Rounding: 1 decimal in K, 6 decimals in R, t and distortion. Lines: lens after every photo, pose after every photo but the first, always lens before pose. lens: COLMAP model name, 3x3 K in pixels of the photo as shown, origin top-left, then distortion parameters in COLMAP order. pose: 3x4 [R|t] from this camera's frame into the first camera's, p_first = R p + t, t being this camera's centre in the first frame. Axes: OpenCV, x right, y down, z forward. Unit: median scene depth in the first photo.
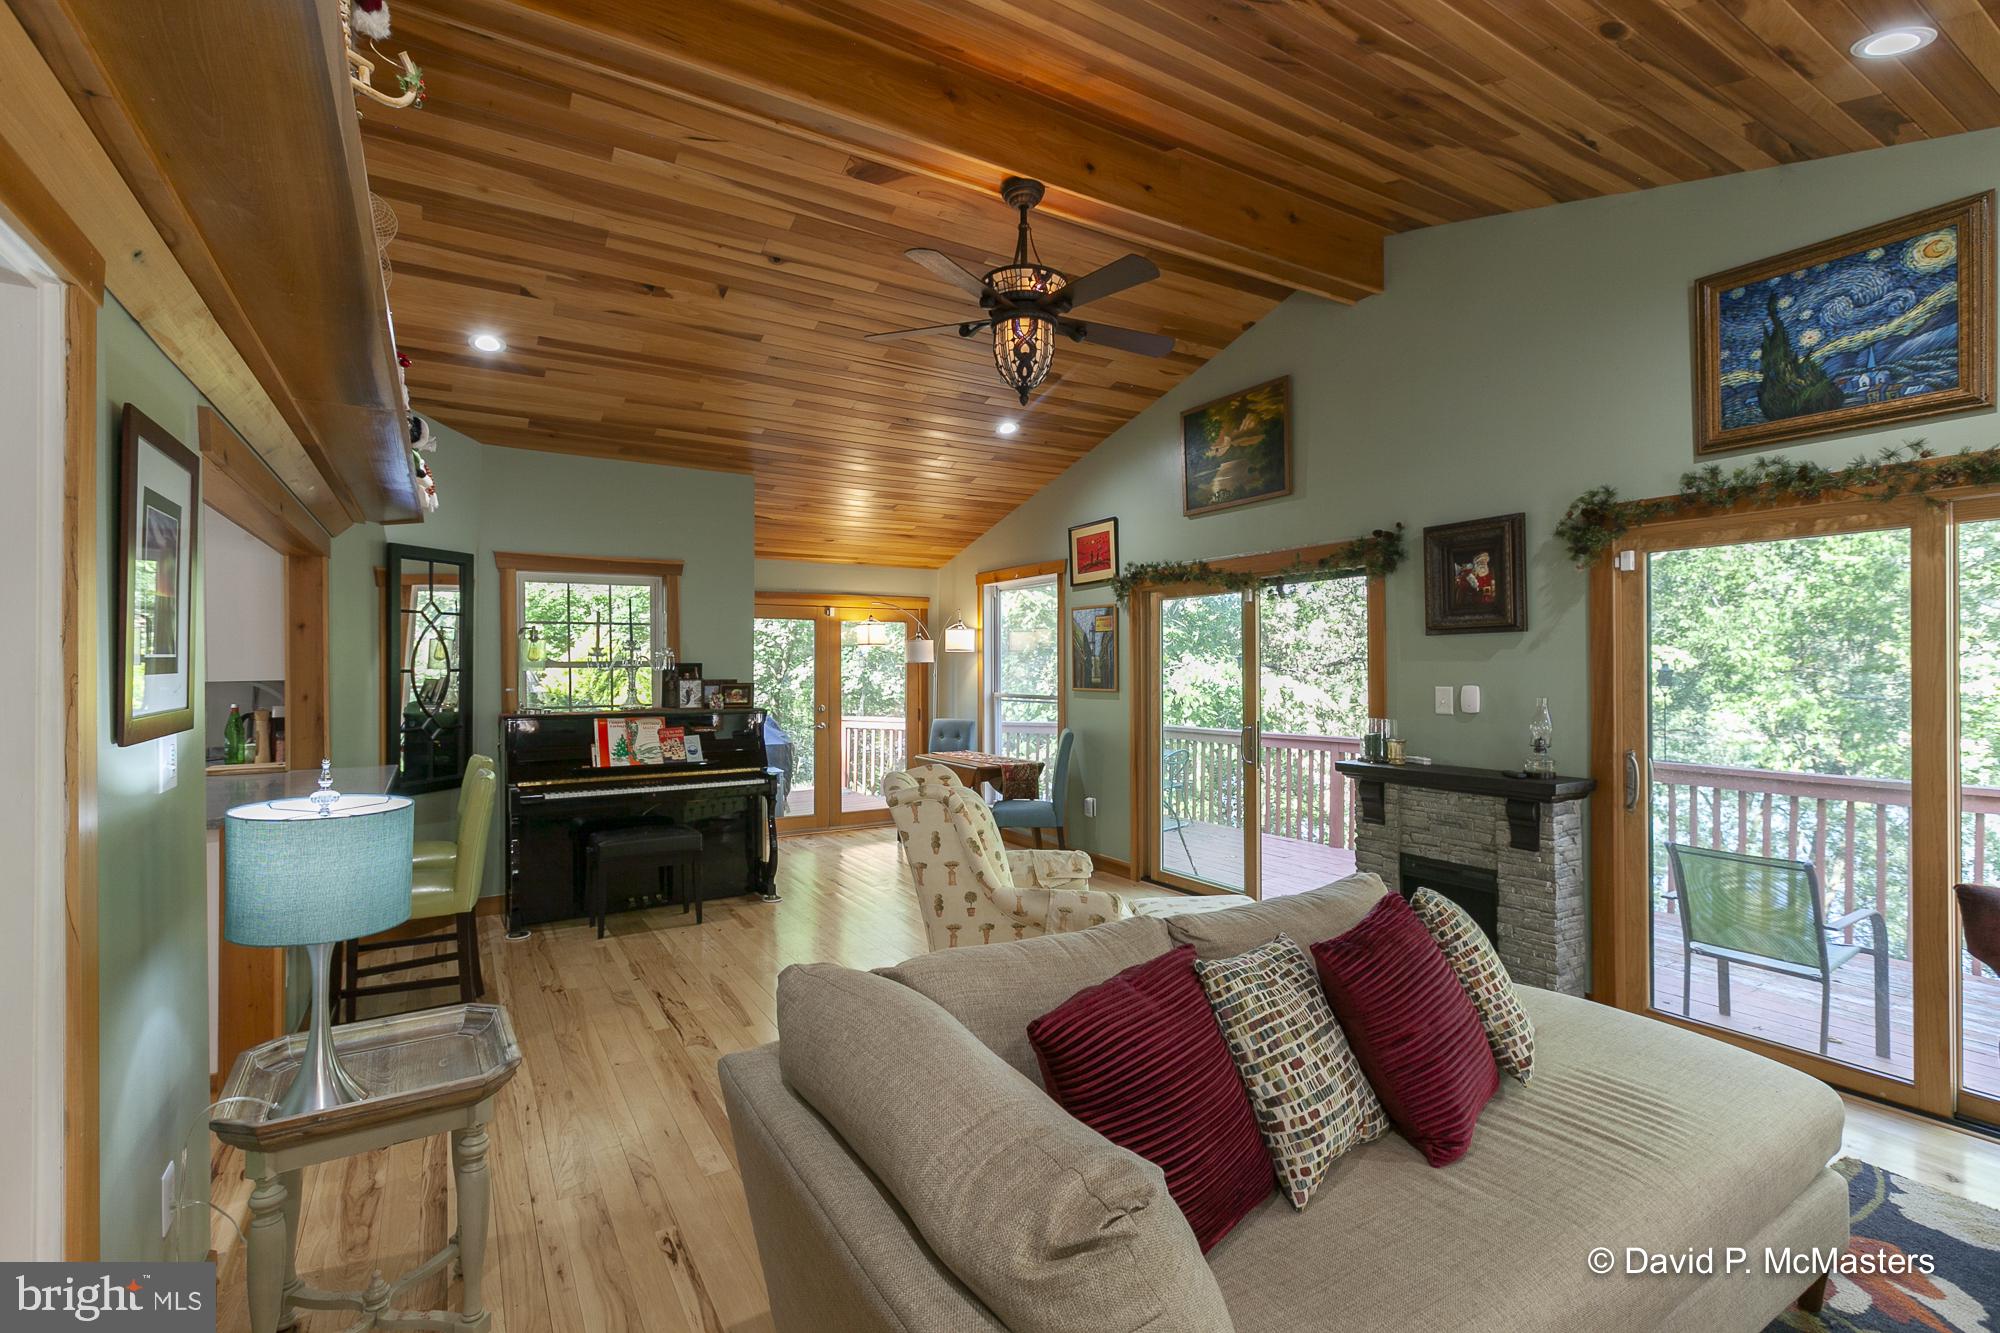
lens RADIAL K [[900.8, 0, 1006.5], [0, 900.8, 665.5], [0, 0, 1]] dist [0.005333, 0.000110]
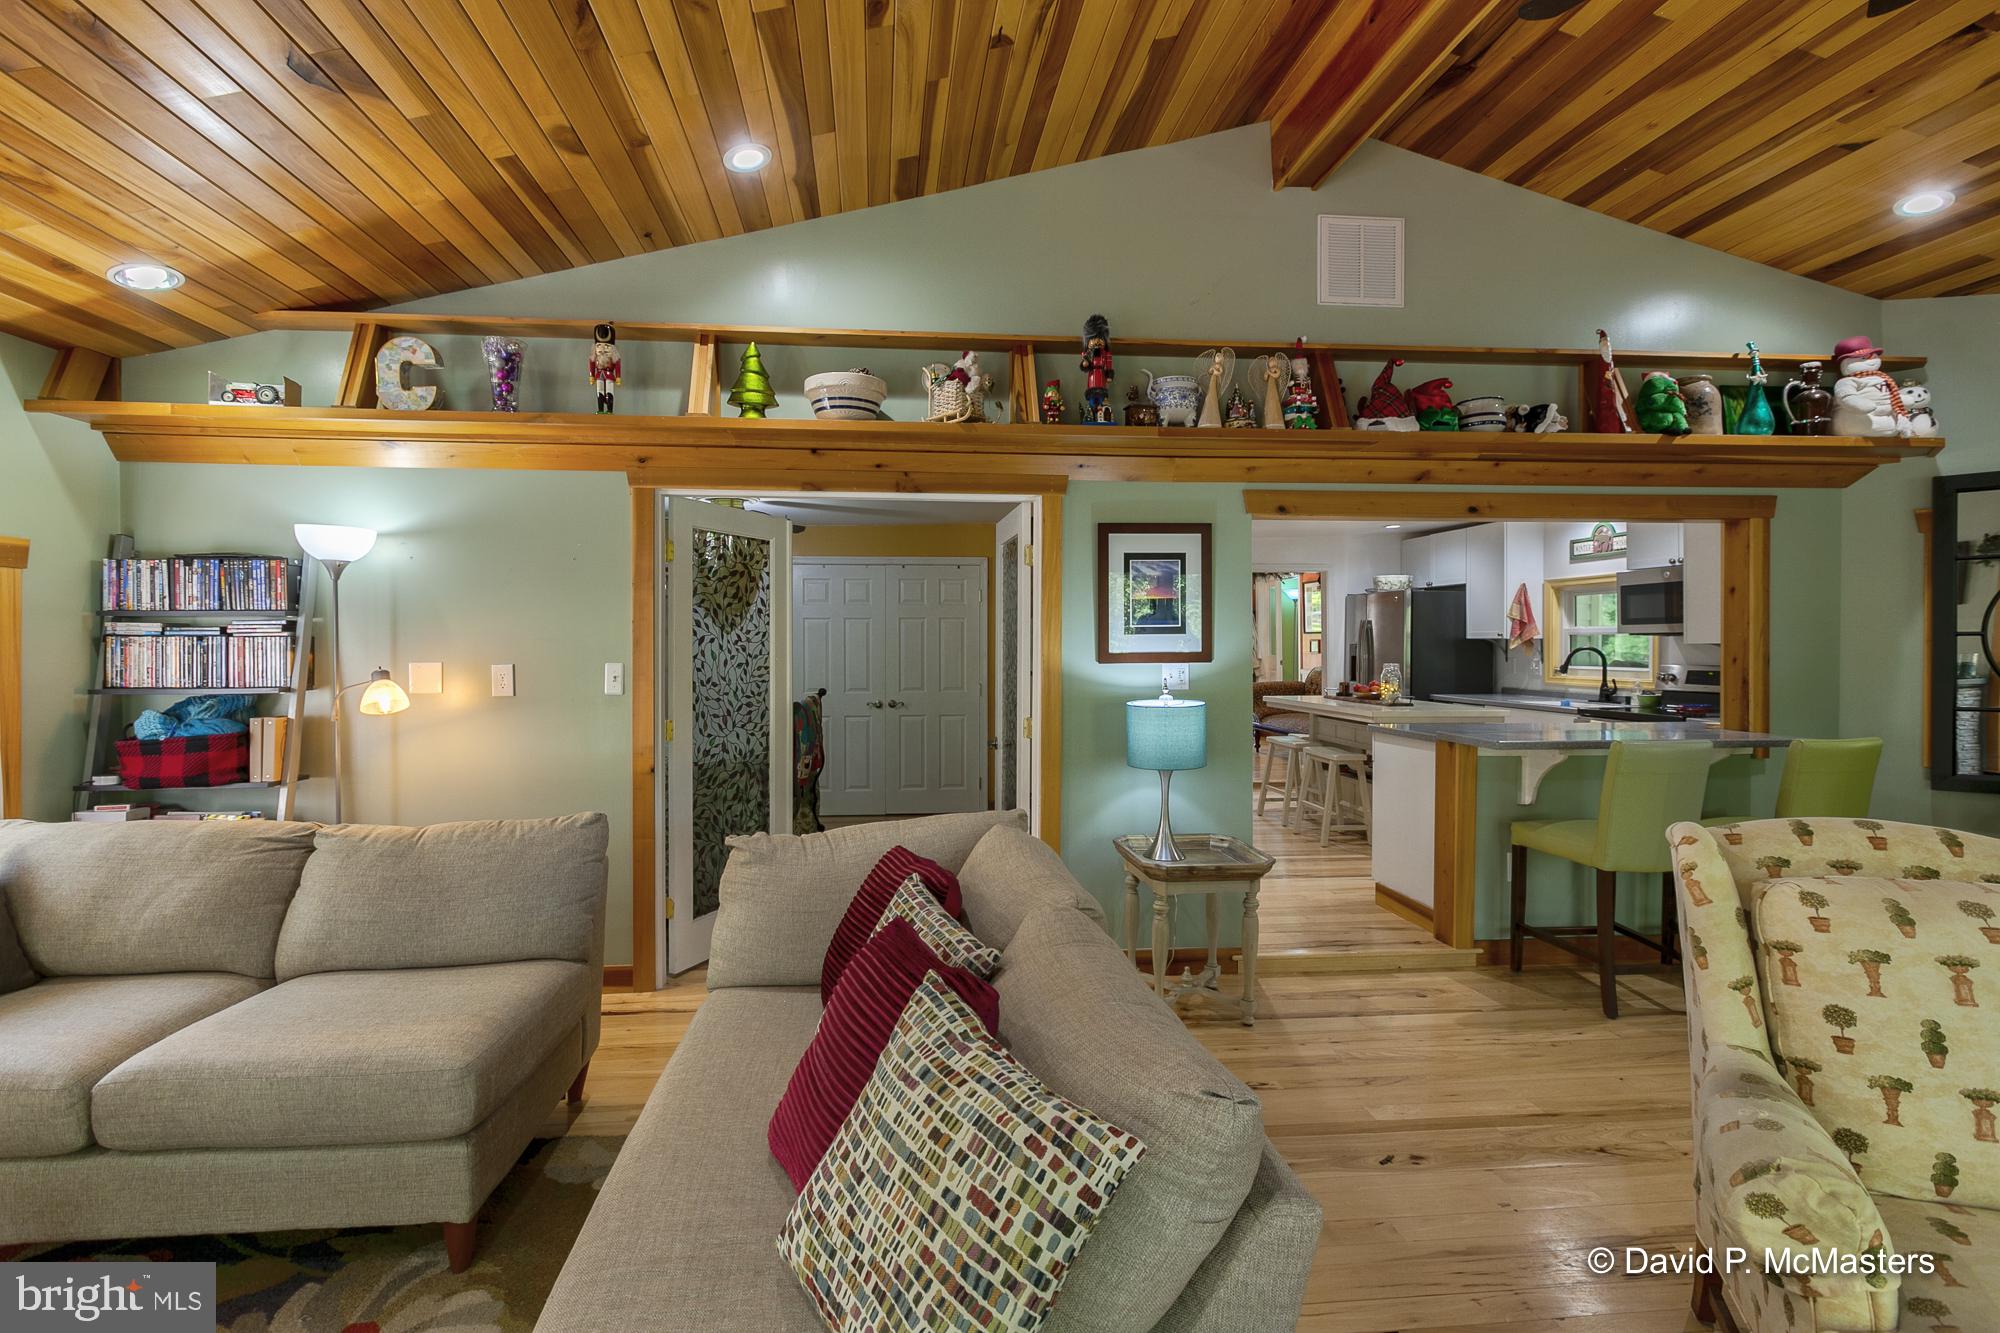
lens RADIAL K [[900.8, 0, 978.9], [0, 900.8, 646.7], [0, 0, 1]] dist [0.005333, 0.000110]
pose [[-0.434857, 0.011020, -0.900432, 0.400432], [0.008118, 0.999932, 0.008318, 0.003837], [0.900463, -0.003693, -0.434917, 0.528989]]
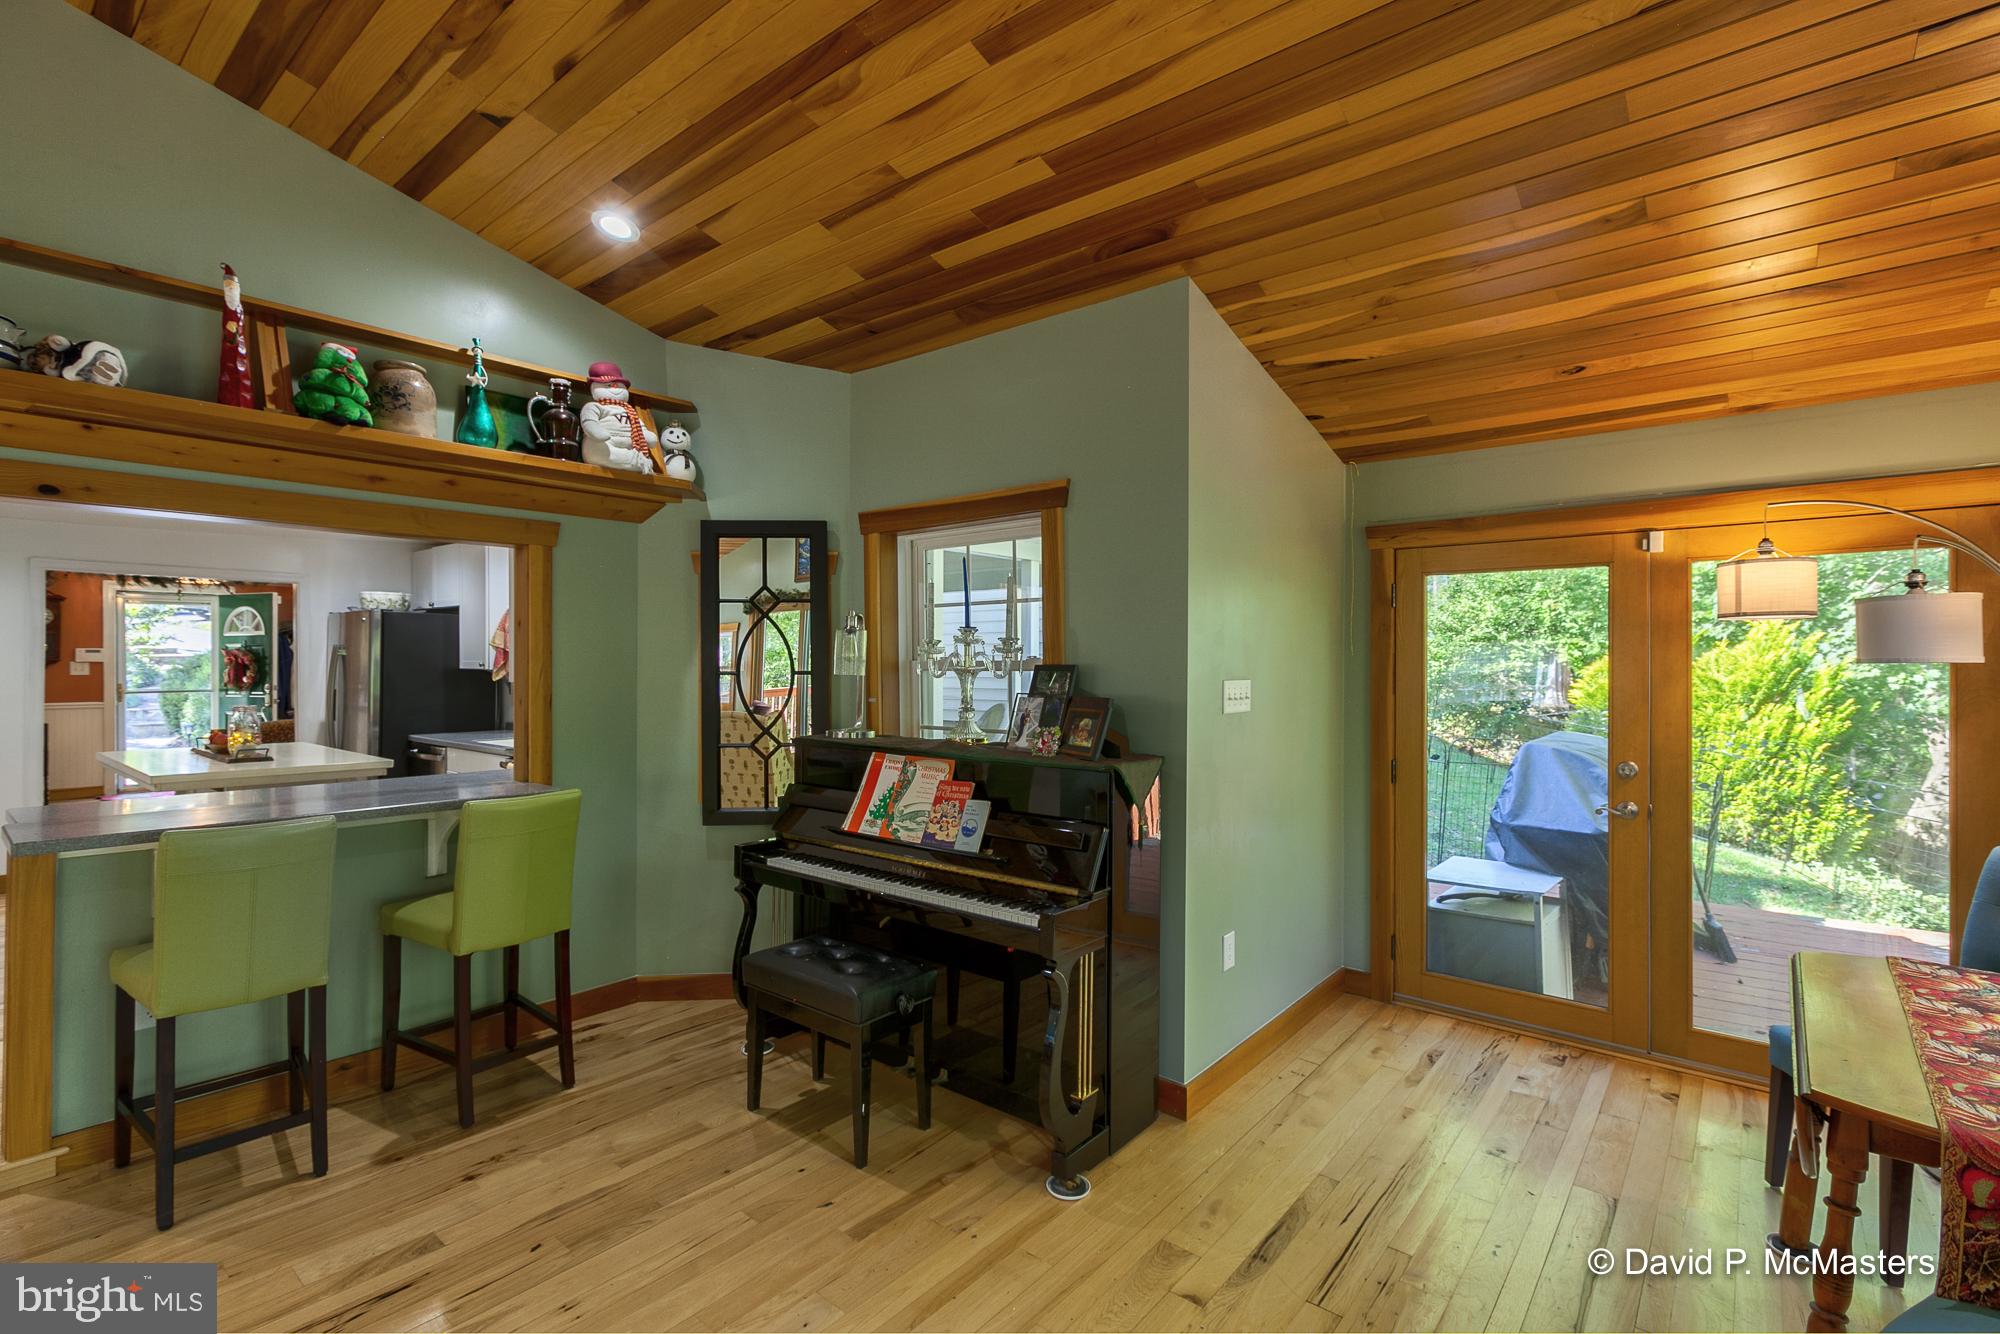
lens RADIAL K [[900.8, 0, 984.2], [0, 900.8, 653.8], [0, 0, 1]] dist [0.005333, 0.000110]
pose [[0.302887, -0.002588, -0.953023, 0.179335], [-0.000912, 0.999995, -0.003005, -0.008729], [0.953026, 0.001780, 0.302883, 0.915637]]
